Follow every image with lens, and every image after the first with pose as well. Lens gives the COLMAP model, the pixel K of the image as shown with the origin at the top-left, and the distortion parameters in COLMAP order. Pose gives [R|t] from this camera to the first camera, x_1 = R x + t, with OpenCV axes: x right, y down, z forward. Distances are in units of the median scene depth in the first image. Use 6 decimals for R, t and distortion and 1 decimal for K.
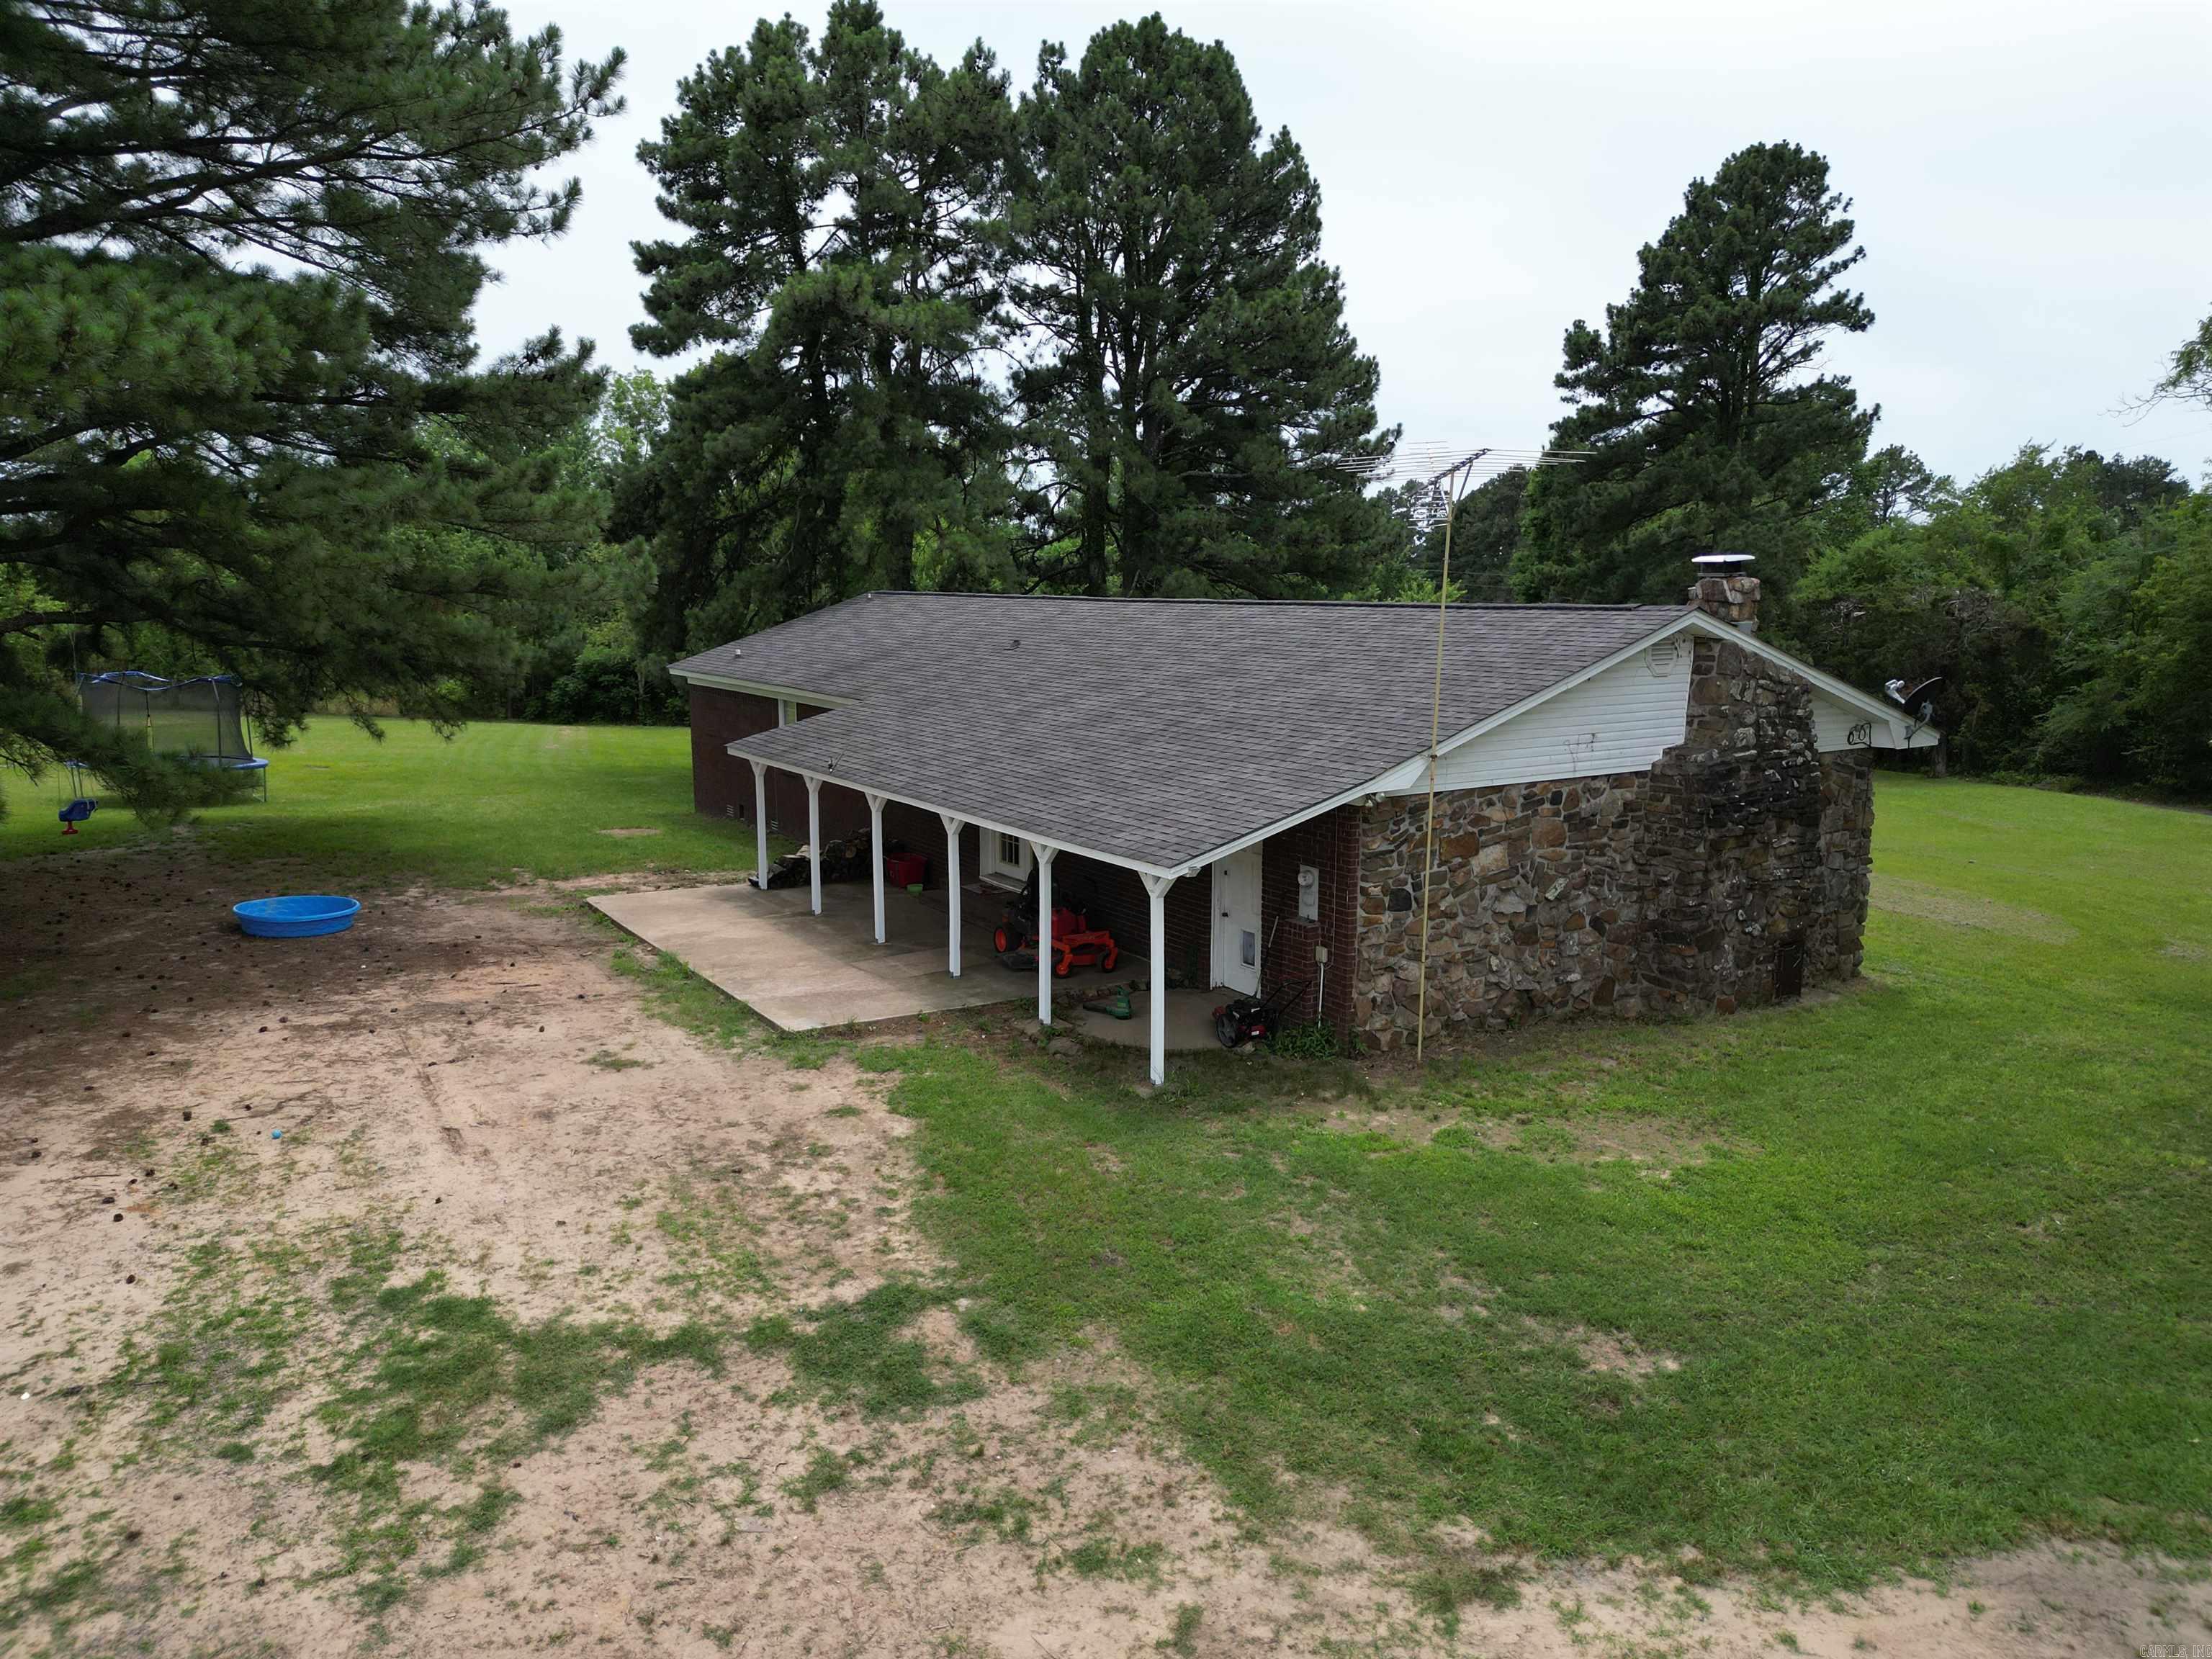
lens RADIAL K [[1516.0, 0, 1068.1], [0, 1516.0, 844.5], [0, 0, 1]] dist [0.055951, -0.057281]
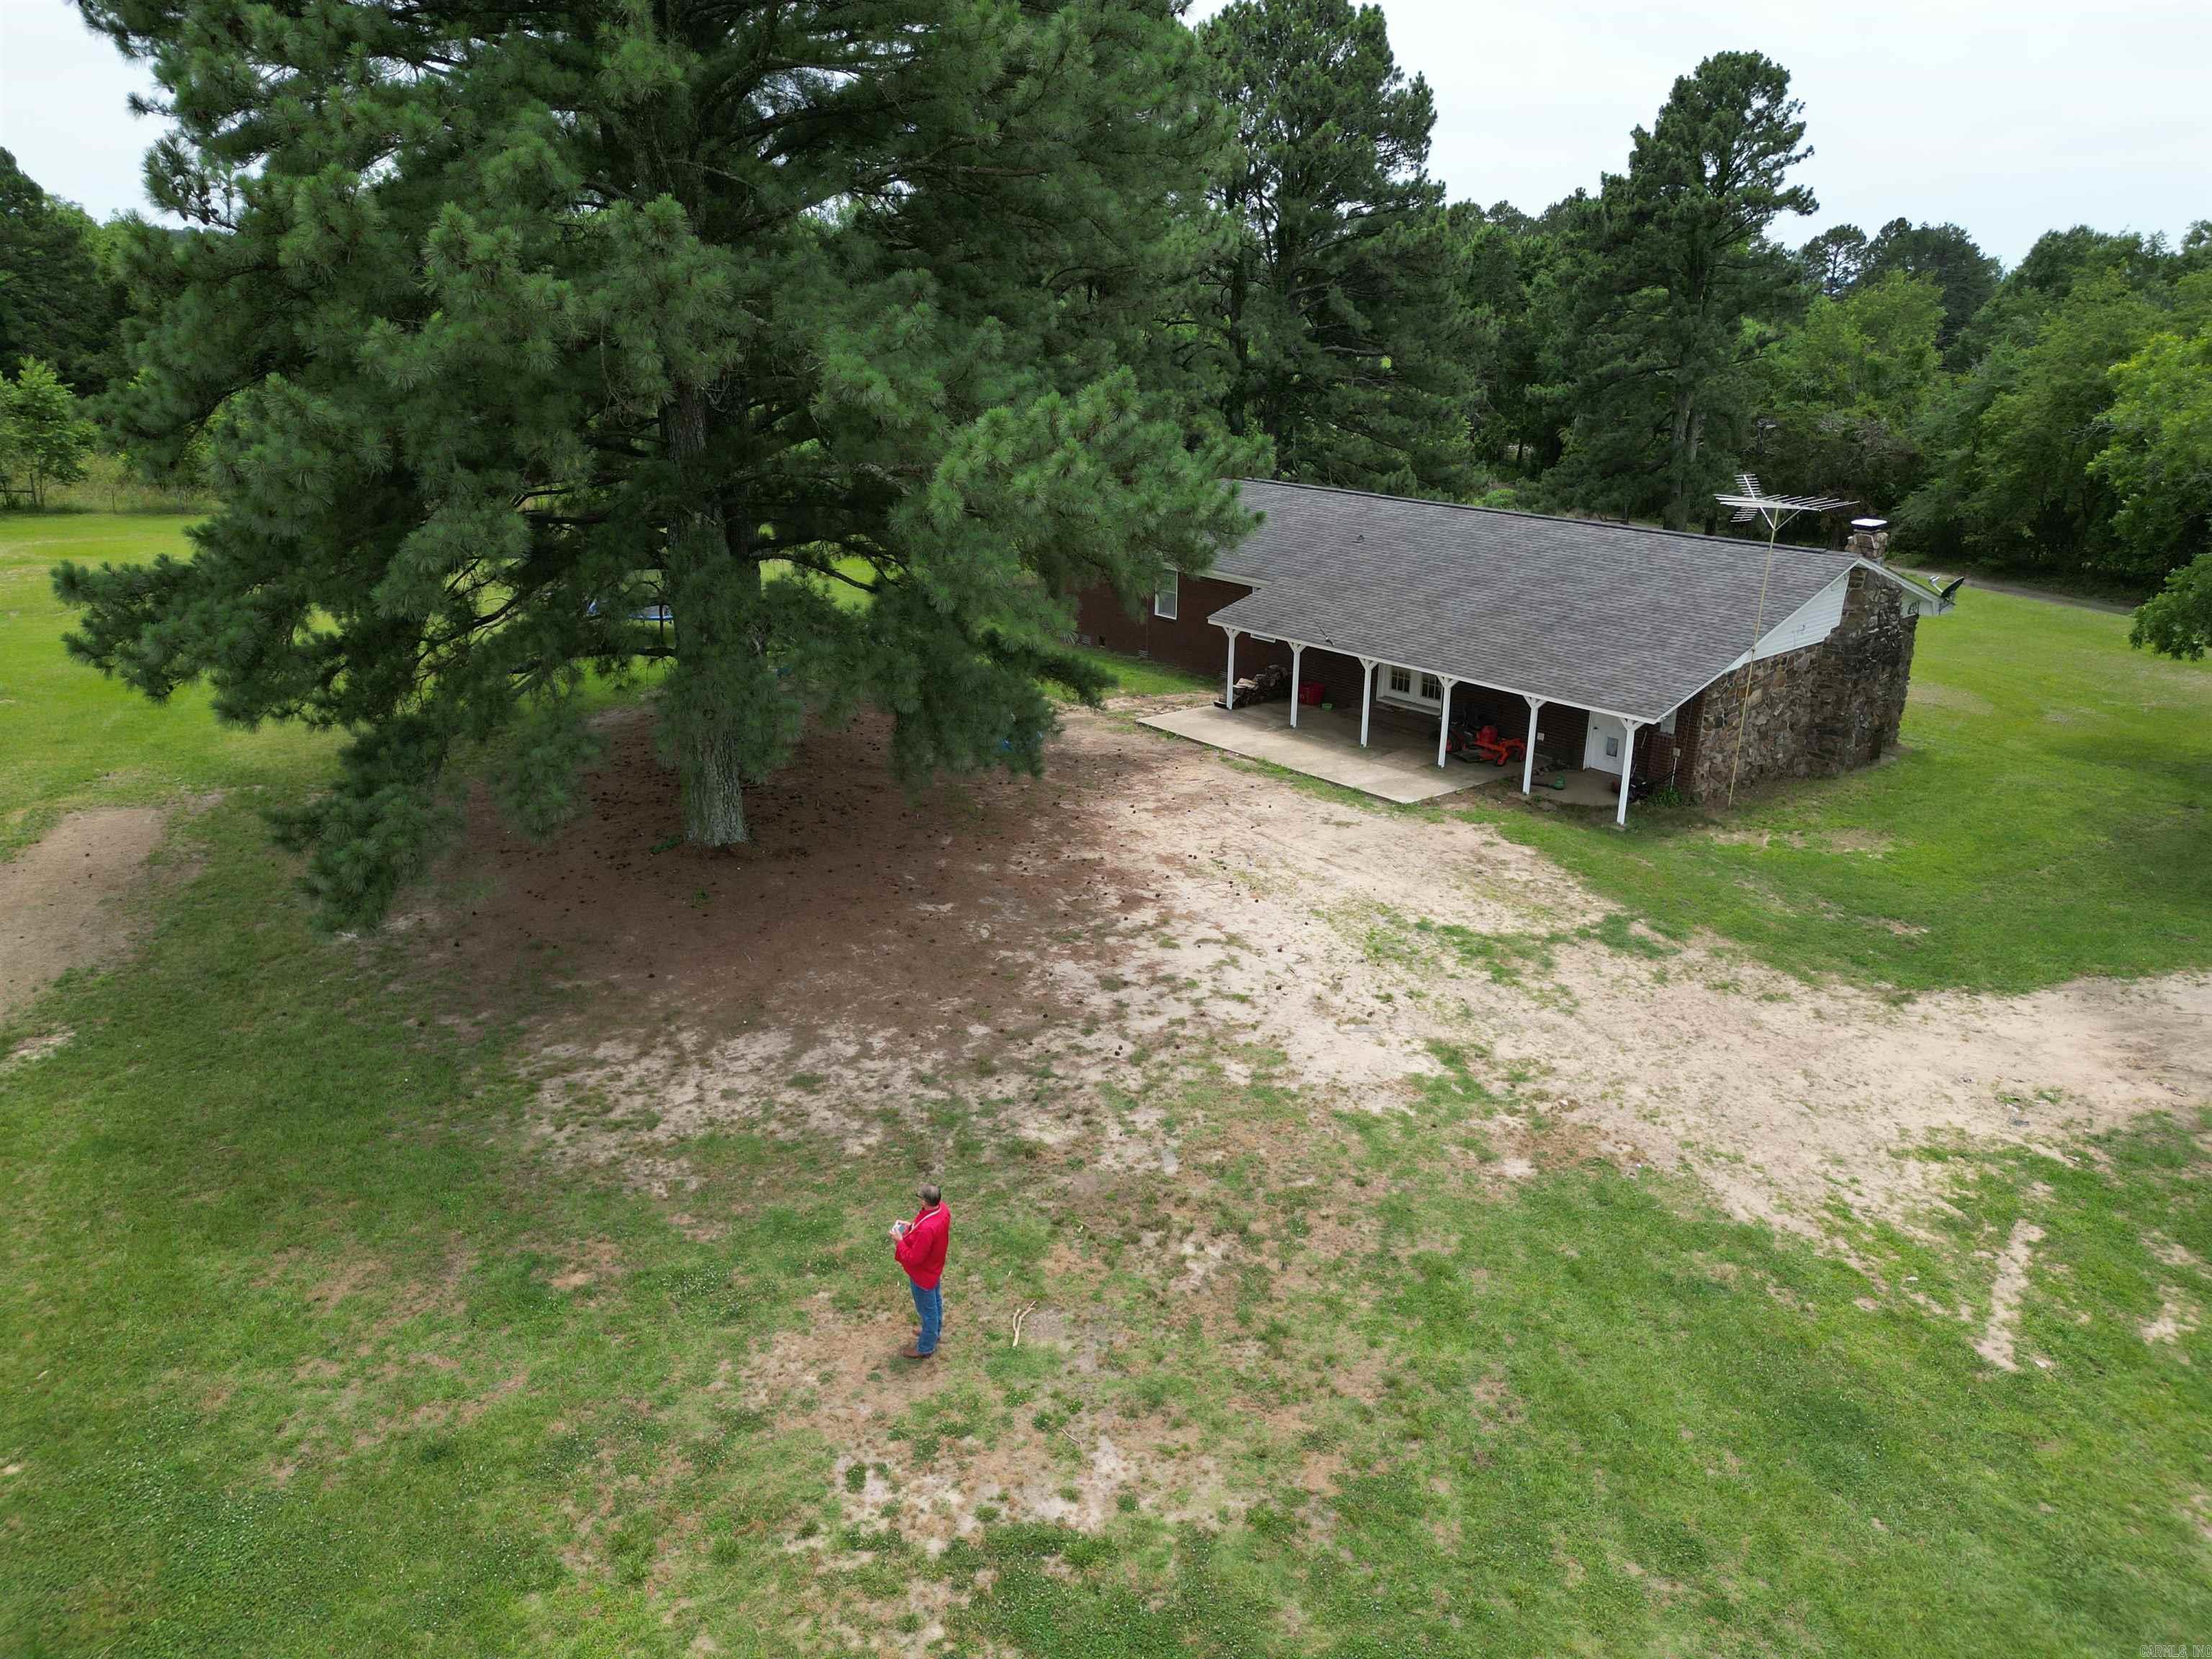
lens RADIAL K [[1516.0, 0, 1041.2], [0, 1516.0, 830.1], [0, 0, 1]] dist [0.055951, -0.057281]
pose [[0.992771, -0.039764, 0.113248, -0.826581], [0.020049, 0.985210, 0.170175, -0.169657], [-0.118340, -0.166675, 0.978885, -0.778165]]
